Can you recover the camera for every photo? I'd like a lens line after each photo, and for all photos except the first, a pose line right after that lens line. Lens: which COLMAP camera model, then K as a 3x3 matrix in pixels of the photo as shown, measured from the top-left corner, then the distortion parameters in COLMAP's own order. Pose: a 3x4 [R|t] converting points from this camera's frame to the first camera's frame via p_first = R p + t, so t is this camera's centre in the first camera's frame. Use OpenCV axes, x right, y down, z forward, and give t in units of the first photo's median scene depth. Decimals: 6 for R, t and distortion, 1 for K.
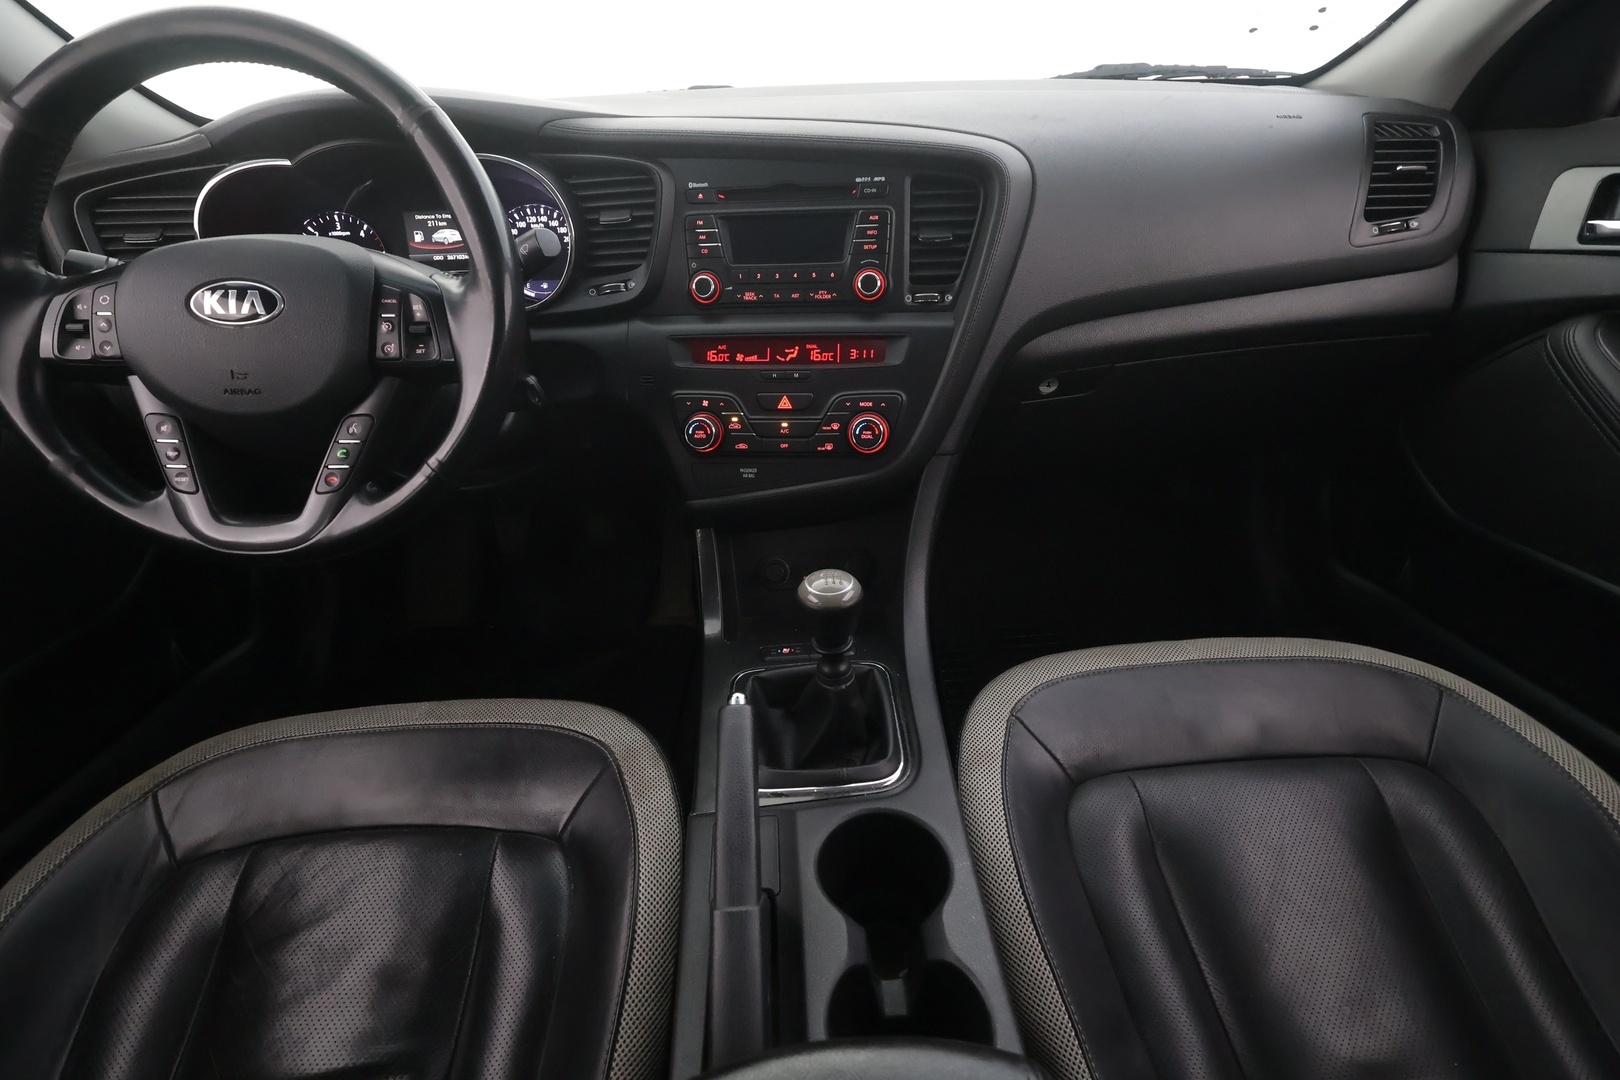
lens RADIAL K [[747.3, 0, 810.0], [0, 747.3, 540.0], [0, 0, 1]] dist [0.002638, 0.000689]
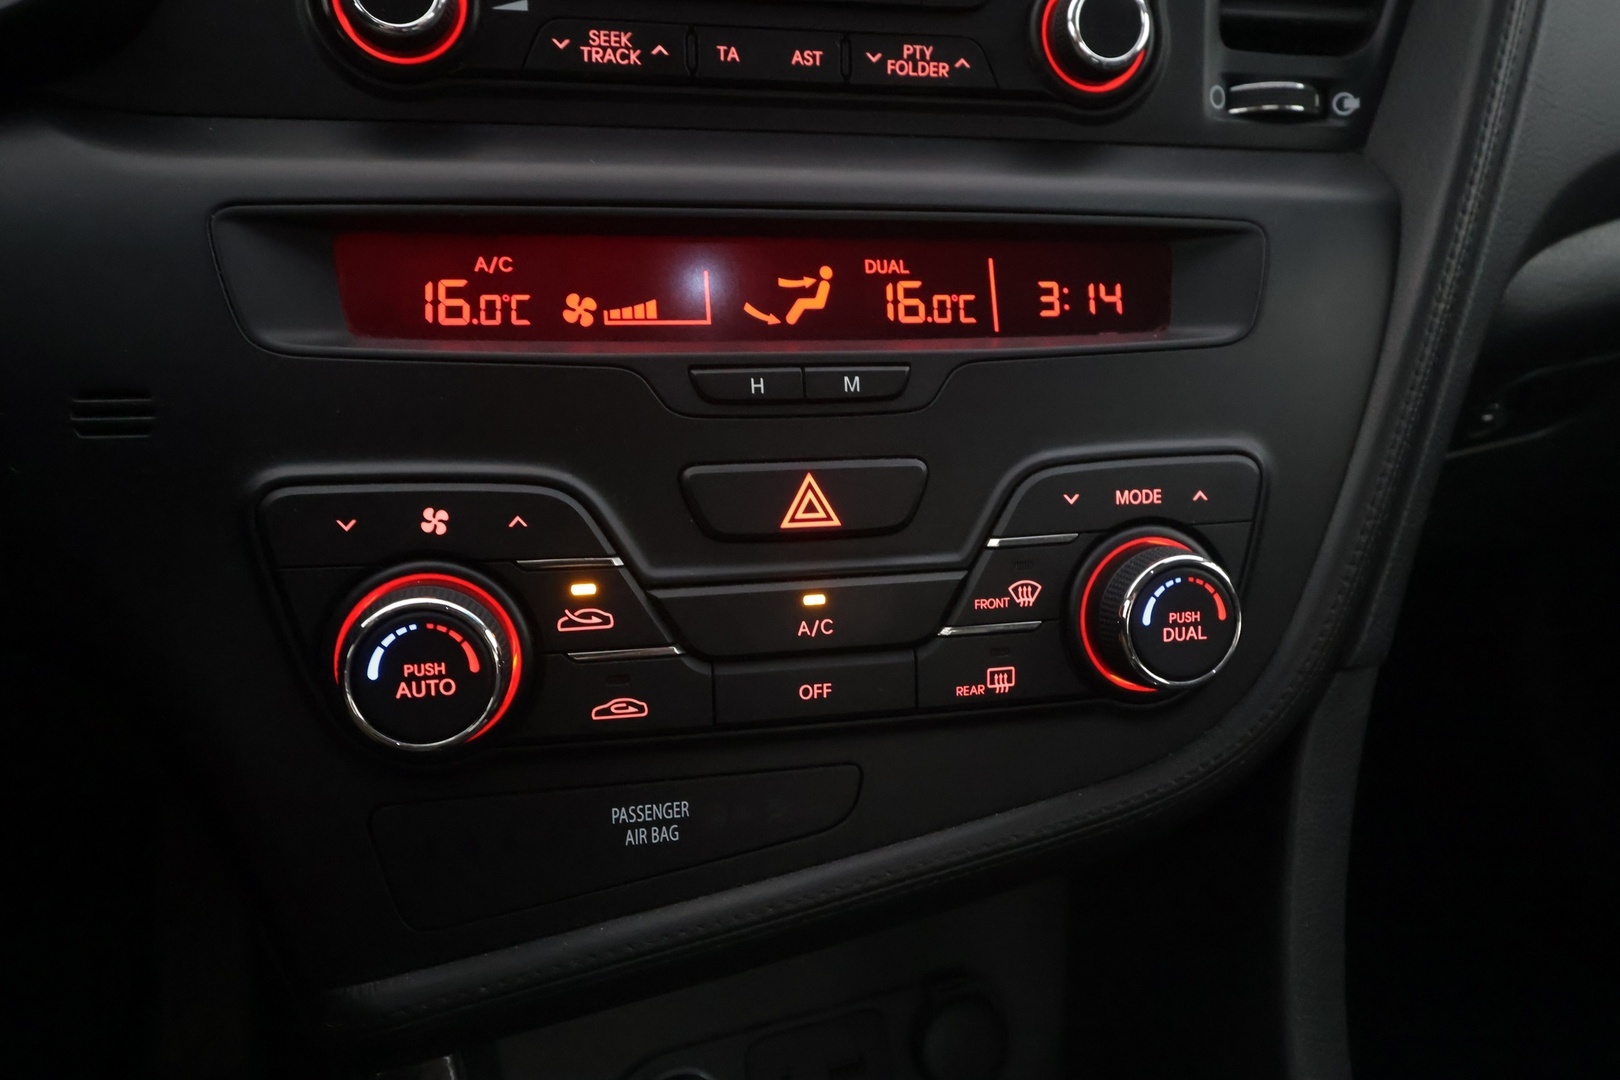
lens RADIAL K [[1183.2, 0, 810.0], [0, 1183.2, 540.0], [0, 0, 1]] dist [0.004933, 0.000524]
pose [[0.940407, -0.053076, 0.335883, -0.153405], [0.088344, 0.991962, -0.090596, -0.139374], [-0.328374, 0.114870, 0.937537, 0.661167]]
